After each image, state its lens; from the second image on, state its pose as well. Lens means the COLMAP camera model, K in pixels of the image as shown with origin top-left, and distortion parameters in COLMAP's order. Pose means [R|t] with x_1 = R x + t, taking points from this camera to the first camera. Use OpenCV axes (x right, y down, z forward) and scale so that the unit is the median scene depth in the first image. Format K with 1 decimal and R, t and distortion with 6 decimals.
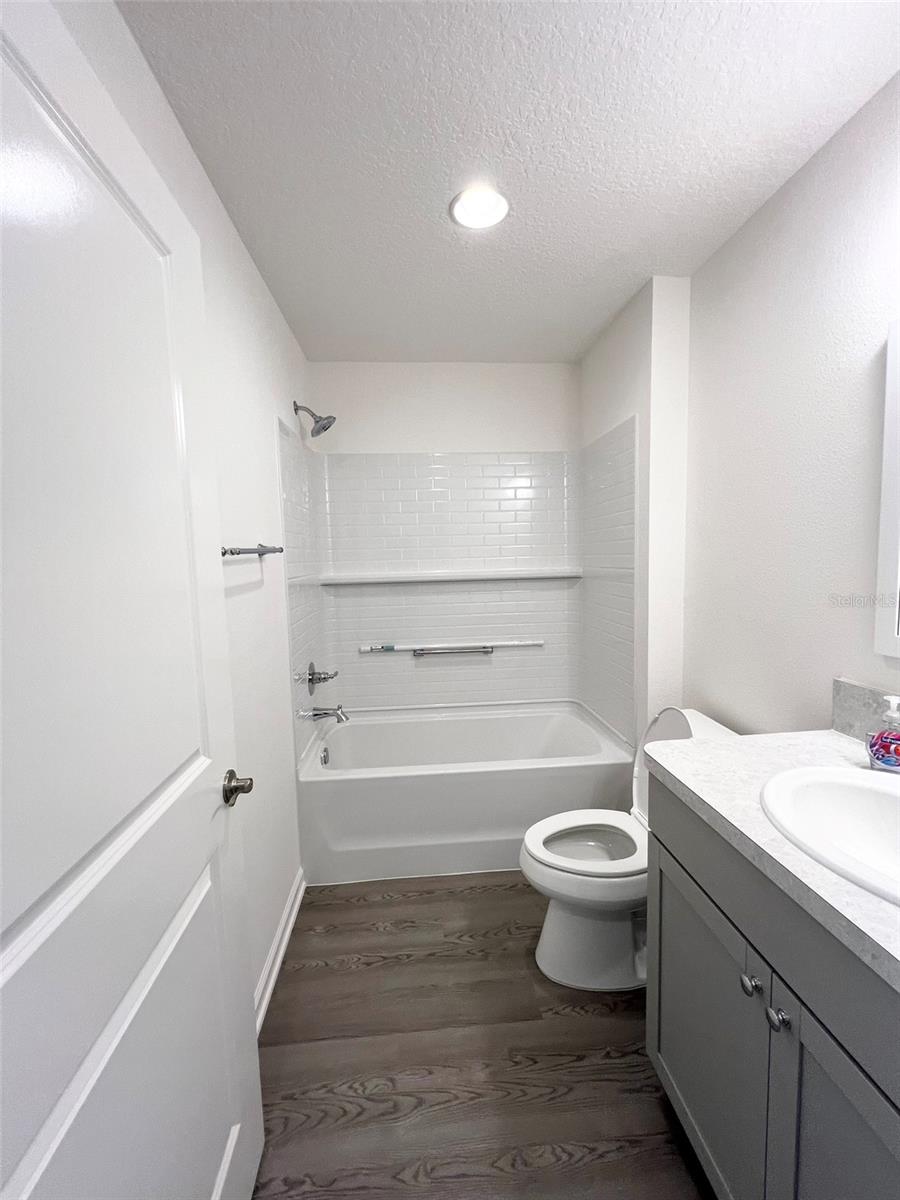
lens RADIAL K [[483.3, 0, 449.3], [0, 483.3, 599.5], [0, 0, 1]] dist [-0.002279, 0.000731]
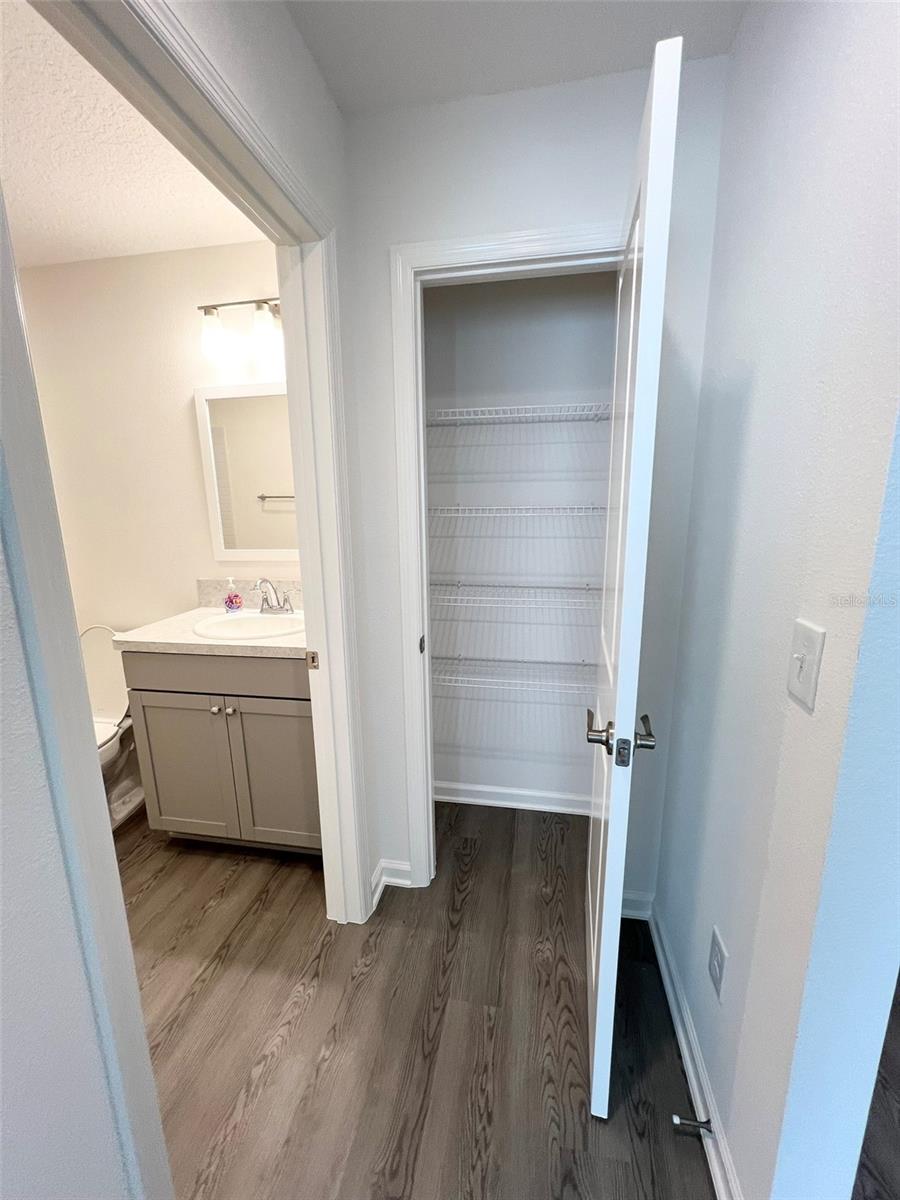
lens RADIAL K [[483.3, 0, 449.3], [0, 483.3, 599.5], [0, 0, 1]] dist [-0.002279, 0.000731]
pose [[0.256208, -0.172015, 0.951193, -0.551692], [0.096456, 0.983677, 0.151908, 0.042340], [-0.961797, 0.052828, 0.268617, -0.313048]]
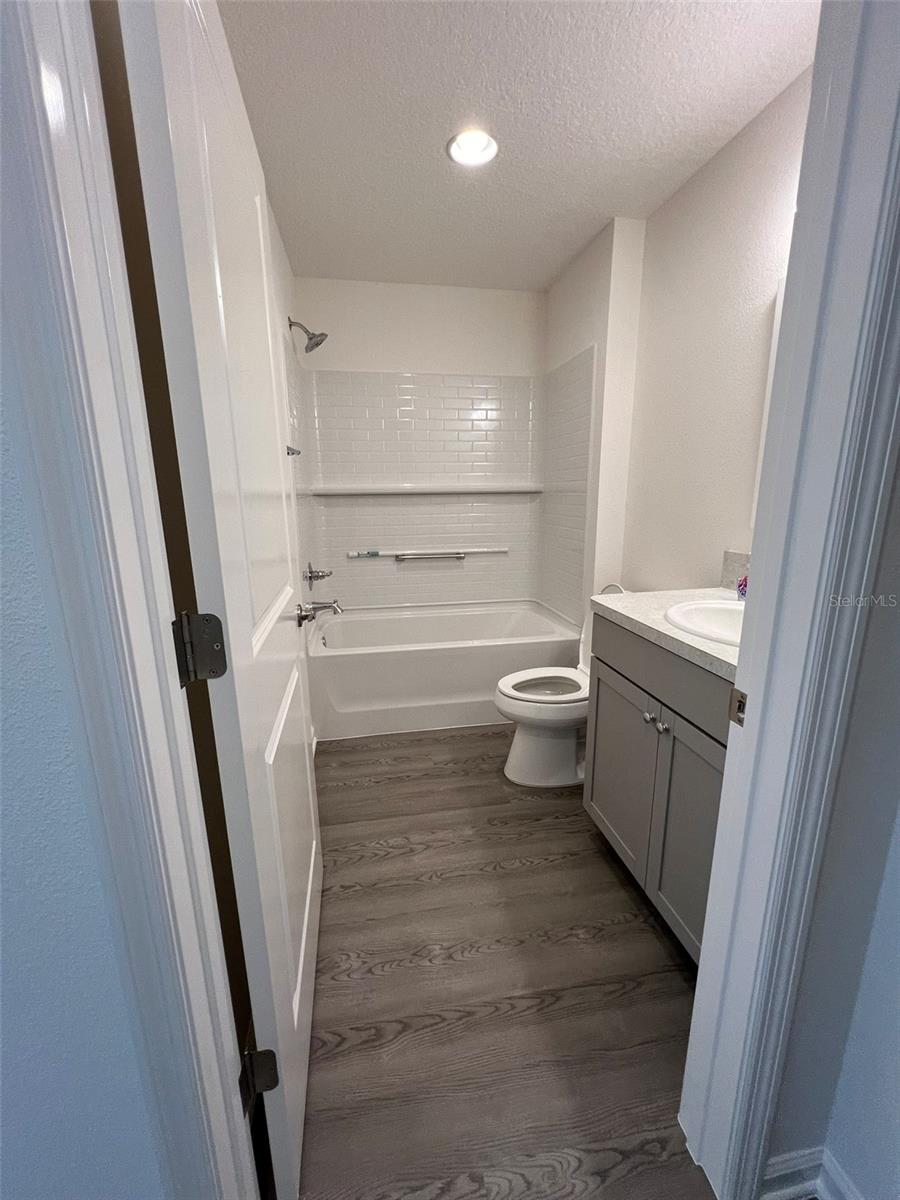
lens RADIAL K [[483.3, 0, 449.3], [0, 483.3, 599.5], [0, 0, 1]] dist [-0.002279, 0.000731]
pose [[0.995179, -0.006695, 0.097842, -0.103614], [-0.006062, 0.991560, 0.129504, 0.101452], [-0.097884, -0.129473, 0.986740, -0.249067]]
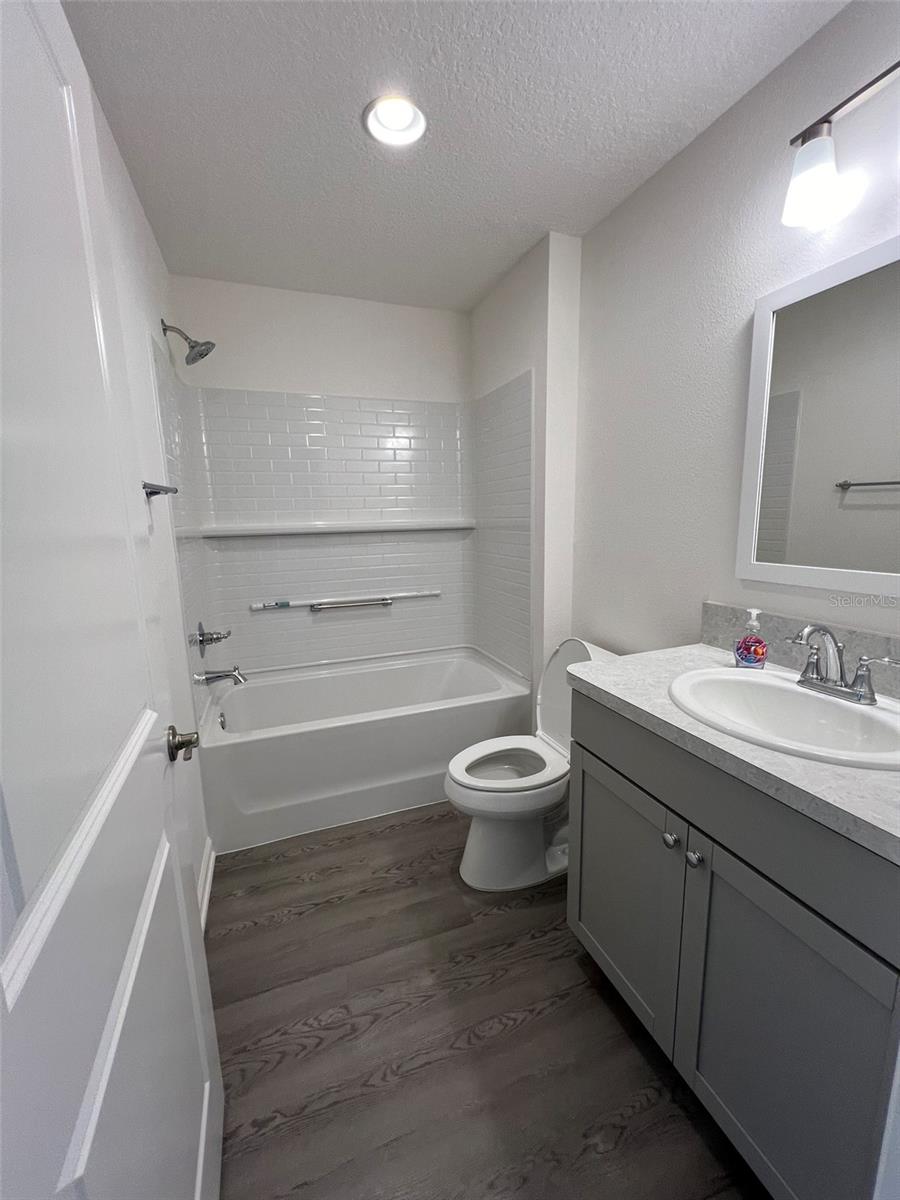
lens RADIAL K [[482.4, 0, 450.0], [0, 482.4, 600.0], [0, 0, 1]] dist [-0.001229, 0.000207]
pose [[0.960655, -0.043424, 0.274328, -0.120263], [0.021481, 0.996360, 0.082494, 0.035417], [-0.276912, -0.073355, 0.958091, 0.007433]]
